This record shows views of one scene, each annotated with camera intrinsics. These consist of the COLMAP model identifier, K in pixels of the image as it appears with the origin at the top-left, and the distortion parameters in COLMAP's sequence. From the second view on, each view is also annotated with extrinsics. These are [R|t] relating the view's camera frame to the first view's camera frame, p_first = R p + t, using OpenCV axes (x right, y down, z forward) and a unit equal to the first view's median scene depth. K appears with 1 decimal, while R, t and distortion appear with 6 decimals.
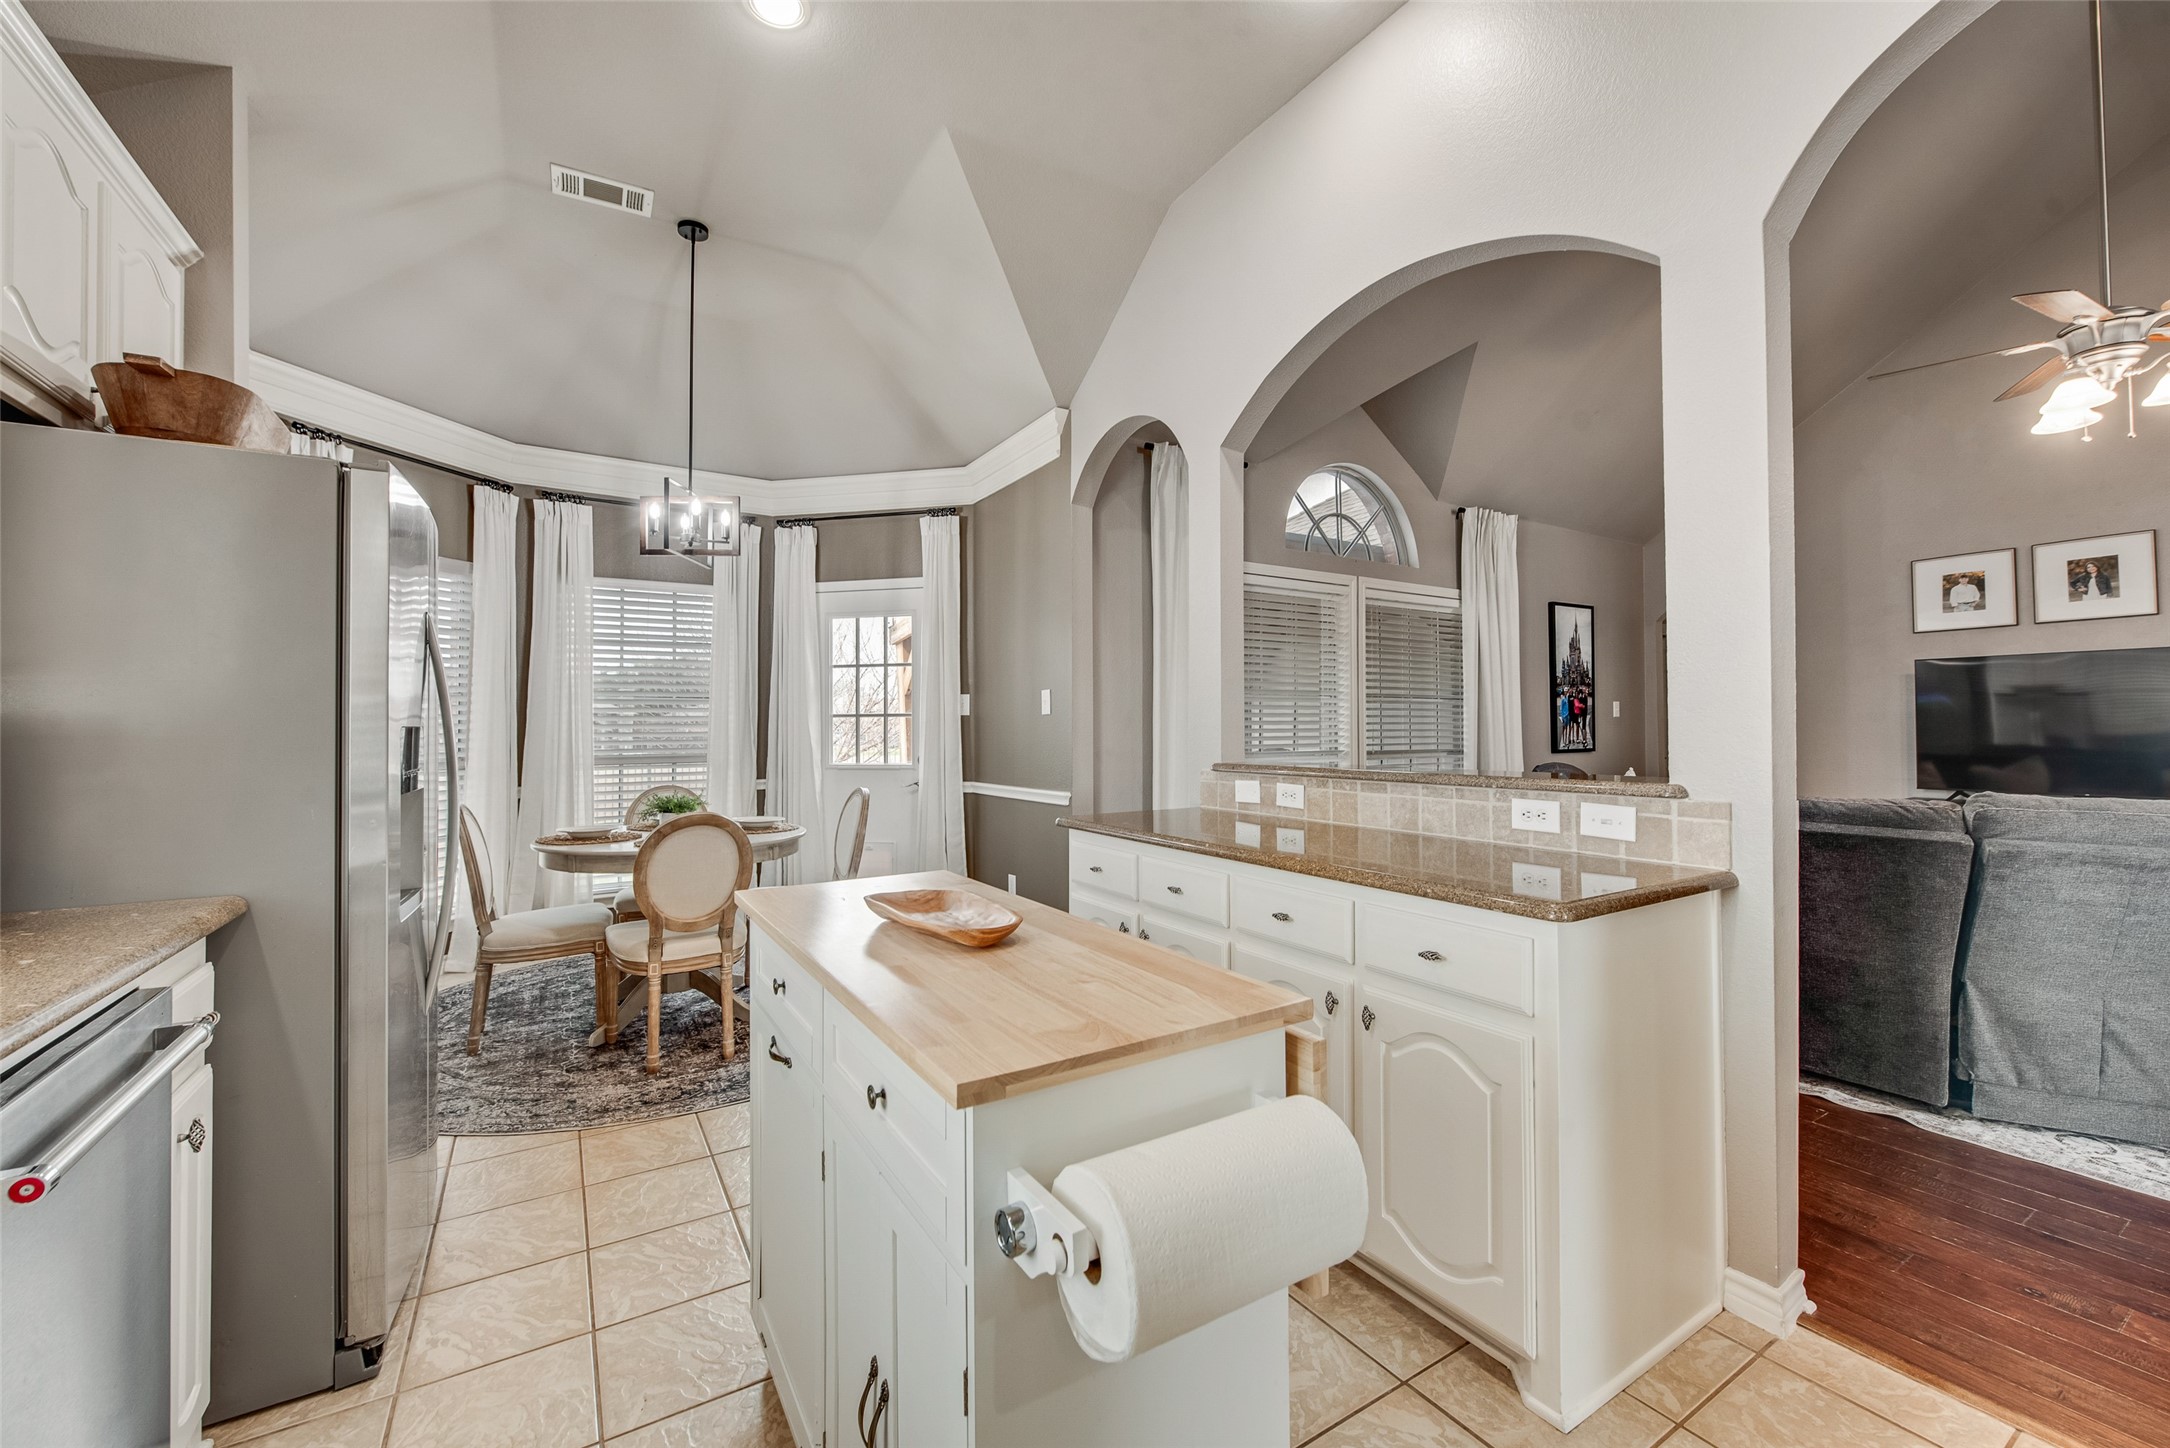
lens RADIAL K [[857.0, 0, 1079.6], [0, 857.0, 712.6], [0, 0, 1]] dist [-0.001336, -0.002601]
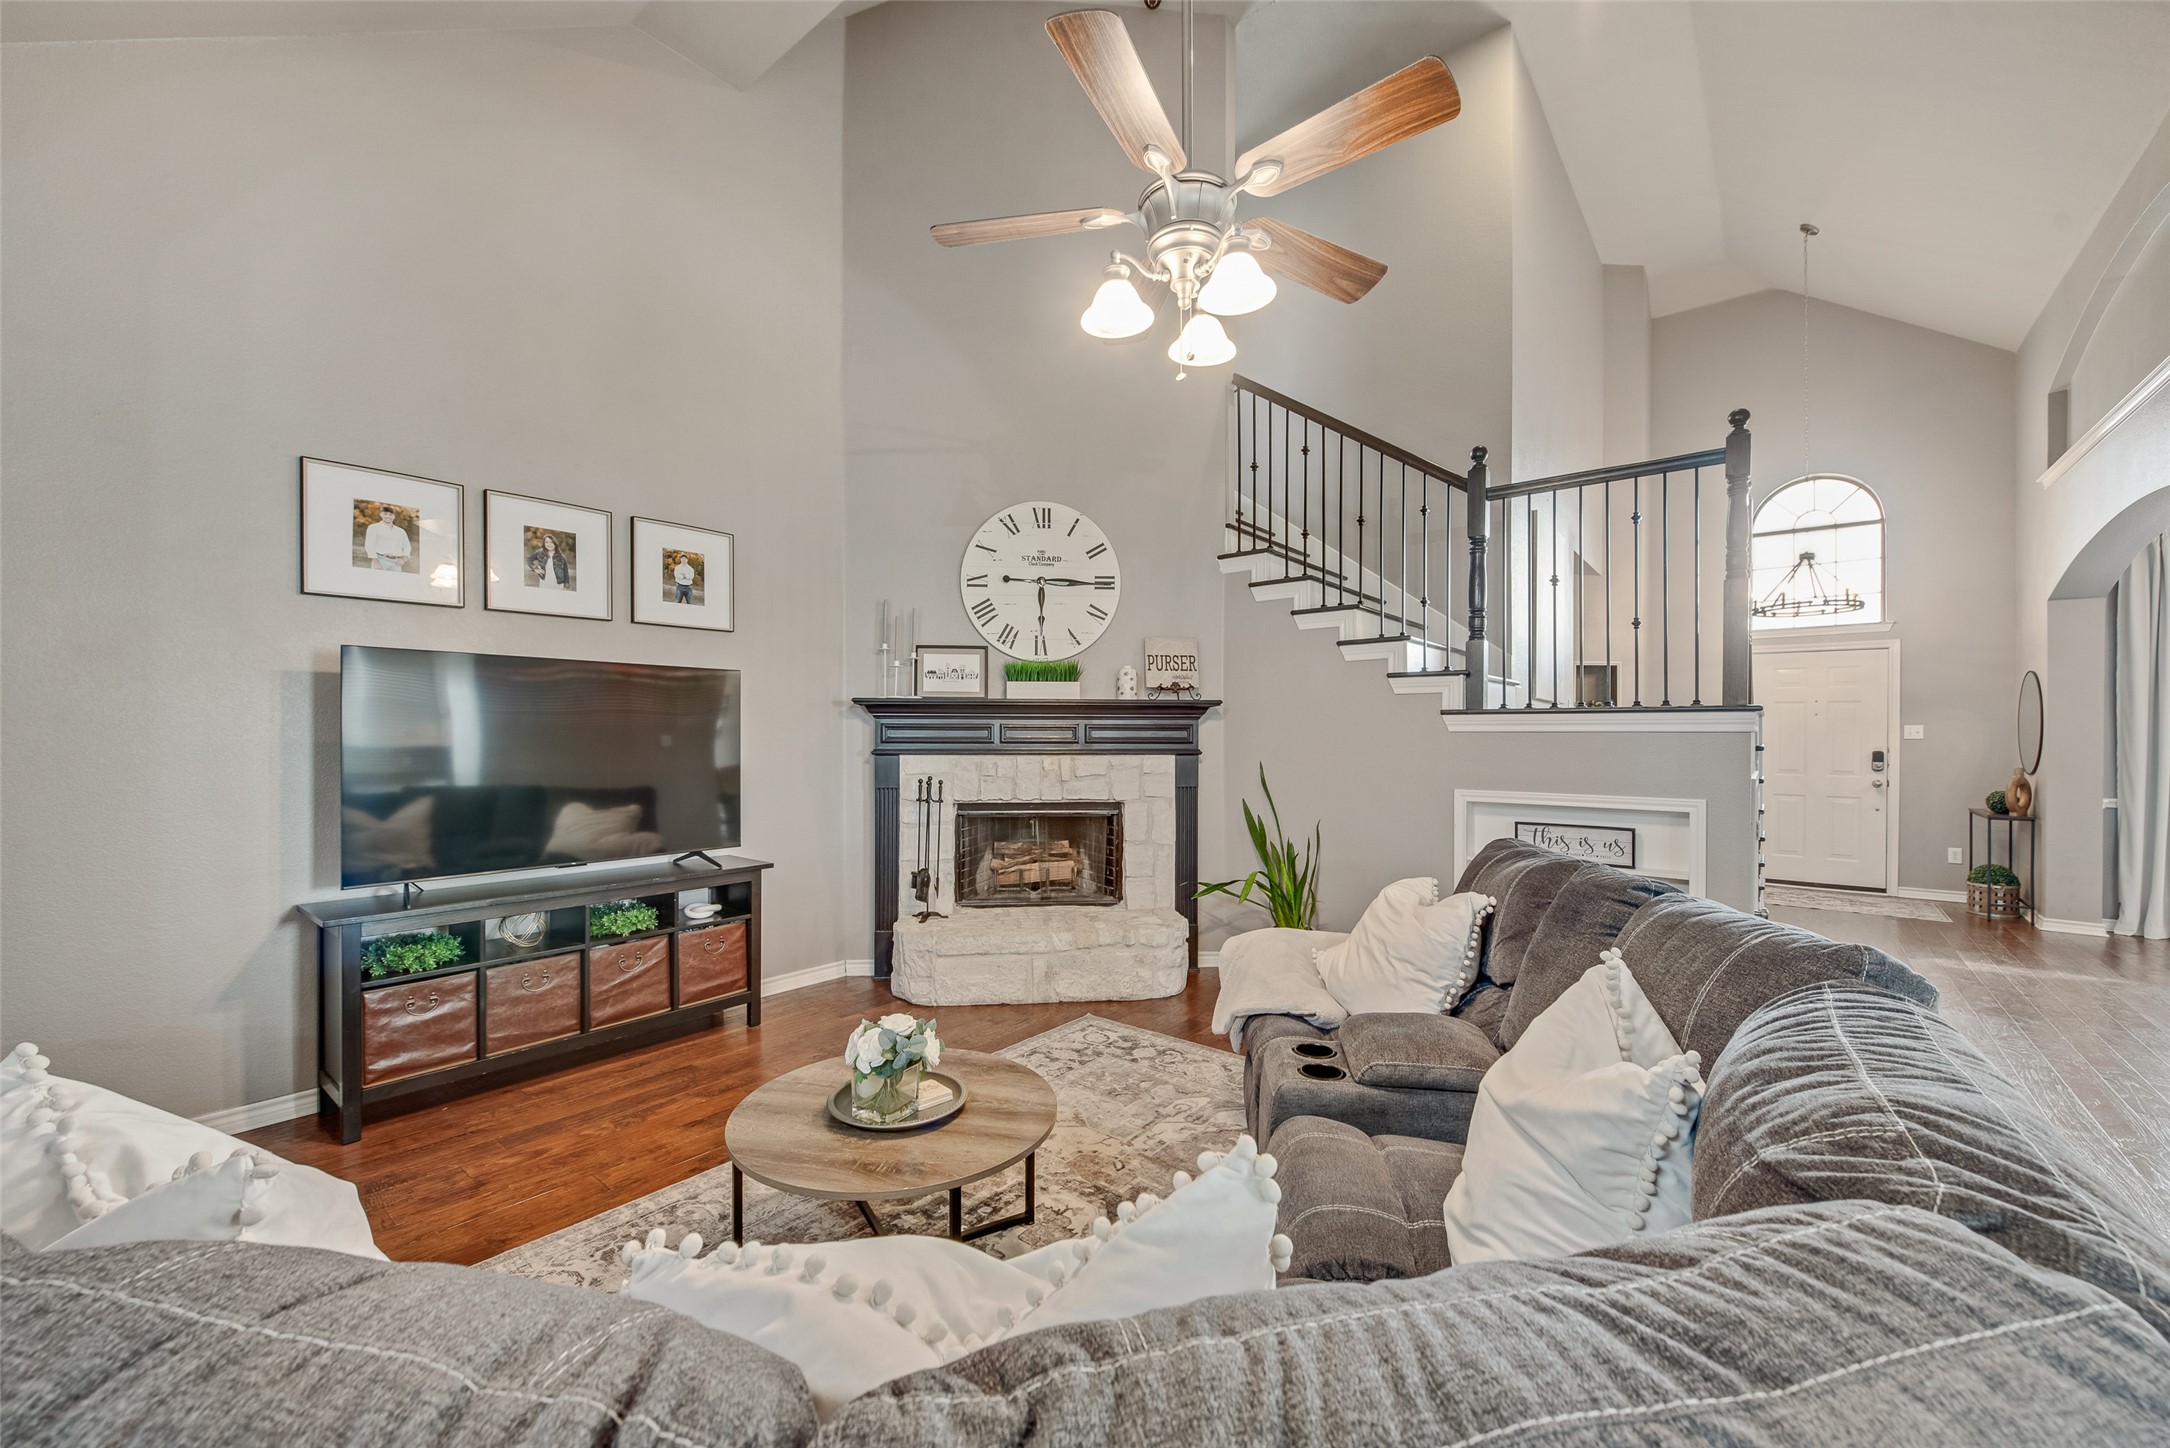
lens RADIAL K [[857.0, 0, 1070.8], [0, 857.0, 738.0], [0, 0, 1]] dist [-0.001336, -0.002601]
pose [[-0.315340, -0.001298, 0.948978, 0.364465], [-0.020727, 0.999770, -0.005520, -0.012443], [-0.948752, -0.021410, -0.315295, 0.788287]]
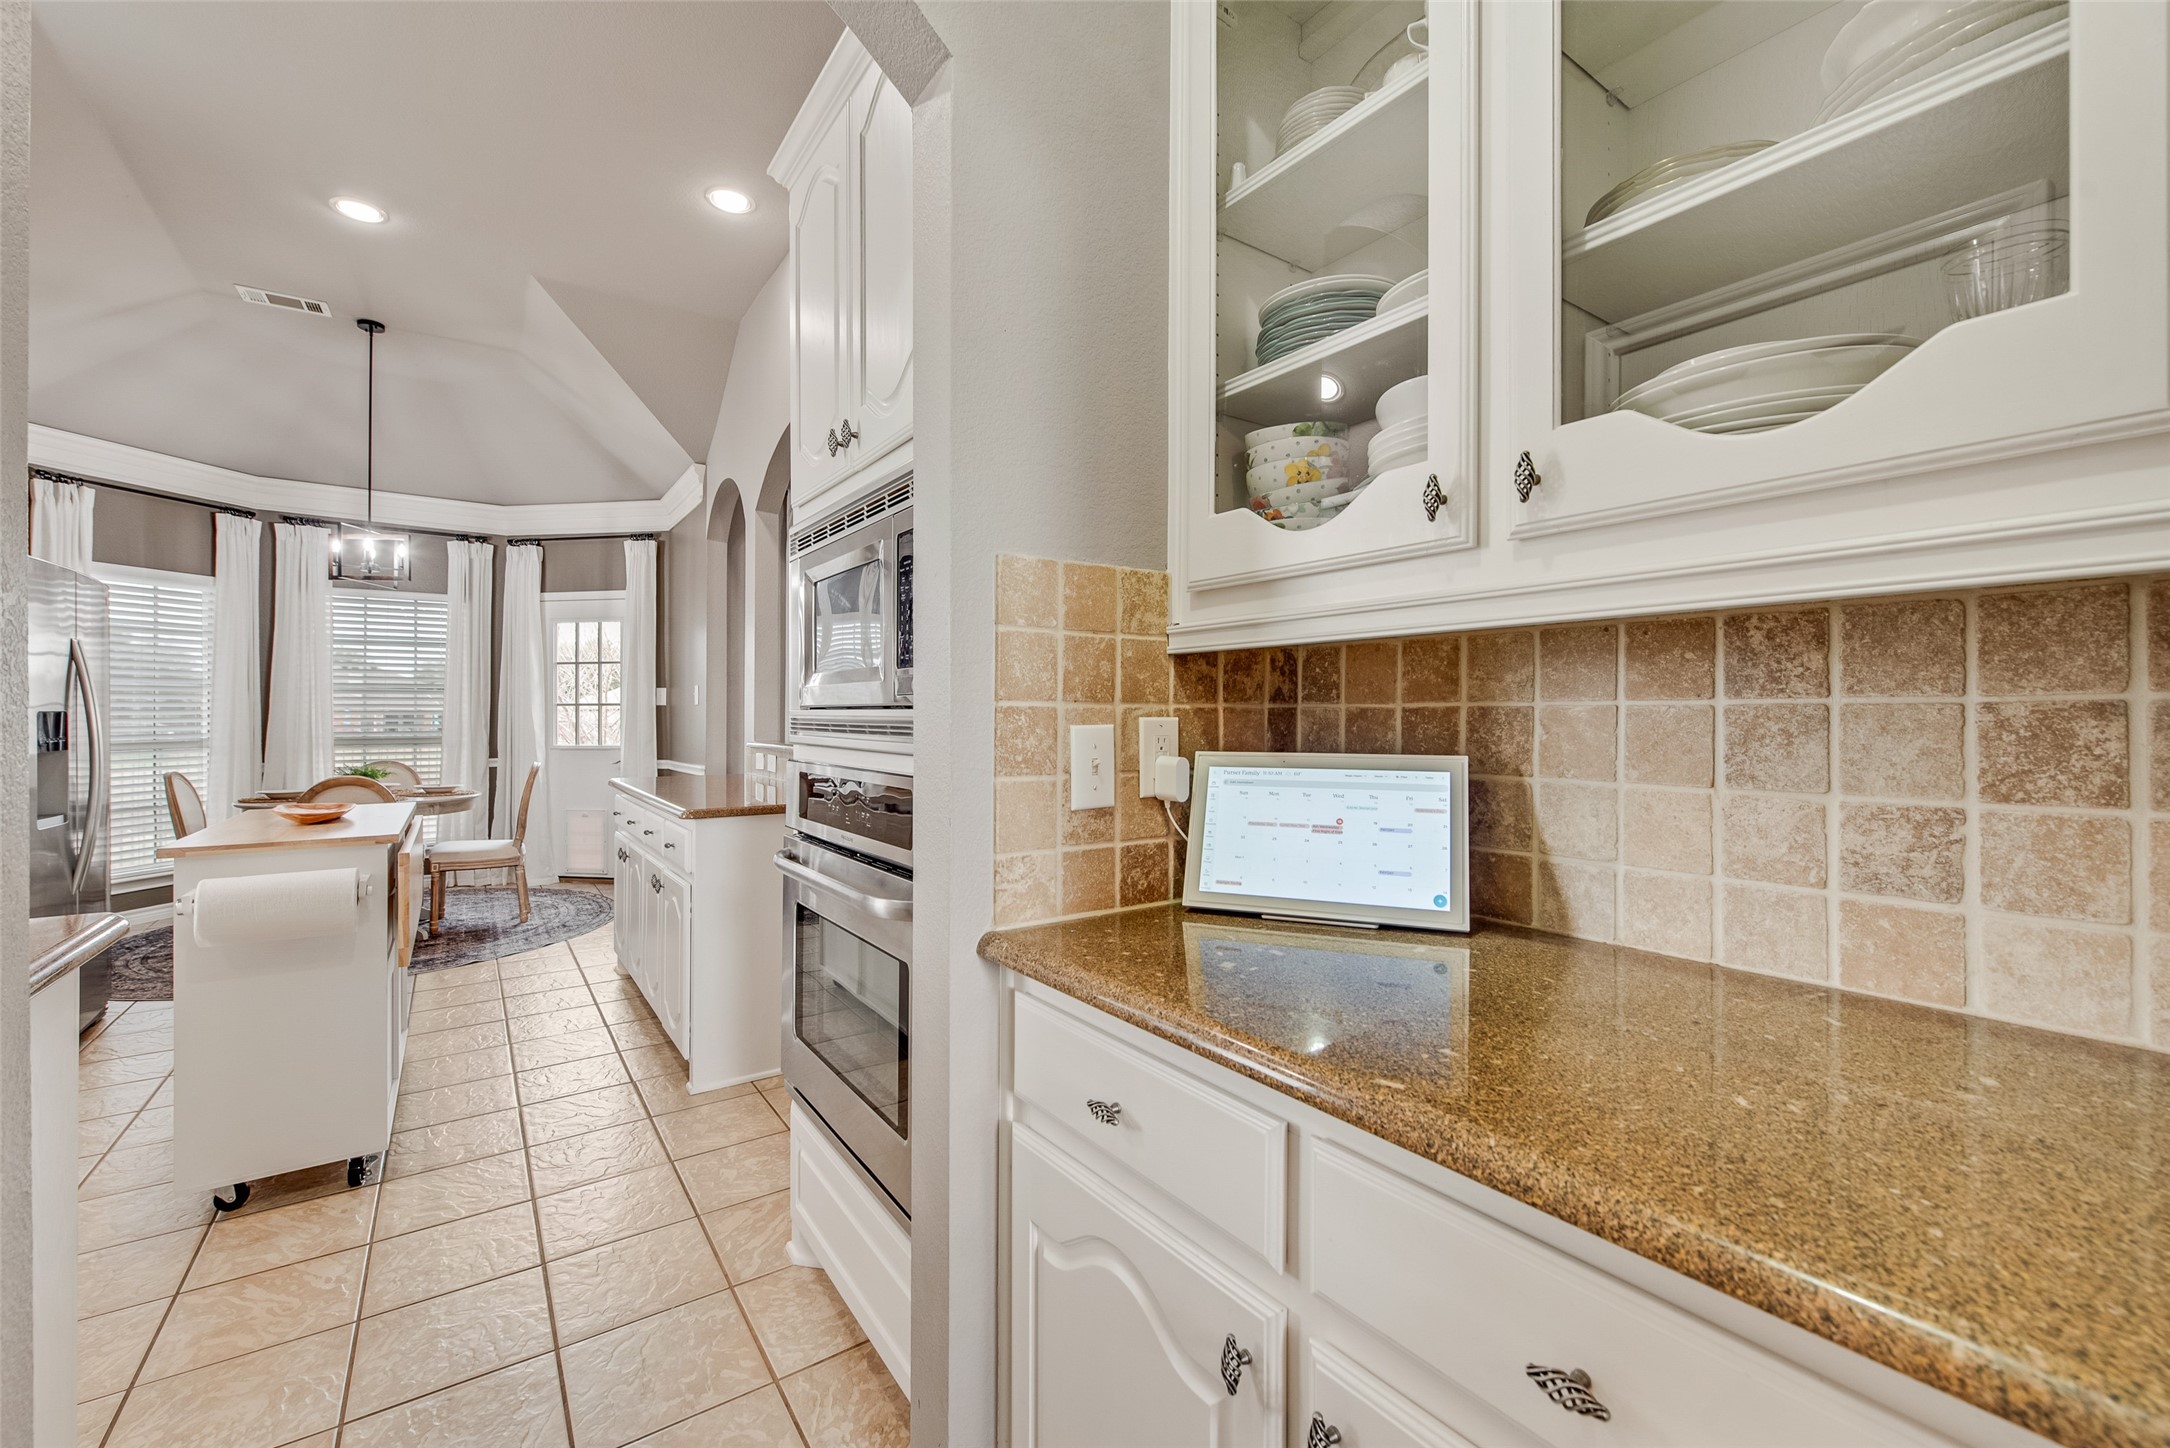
lens RADIAL K [[857.0, 0, 1071.9], [0, 857.0, 712.6], [0, 0, 1]] dist [-0.001336, -0.002601]
pose [[0.997124, 0.003061, 0.075723, 0.350672], [-0.004008, 0.999916, 0.012360, -0.003020], [-0.075679, -0.012628, 0.997052, -0.254856]]
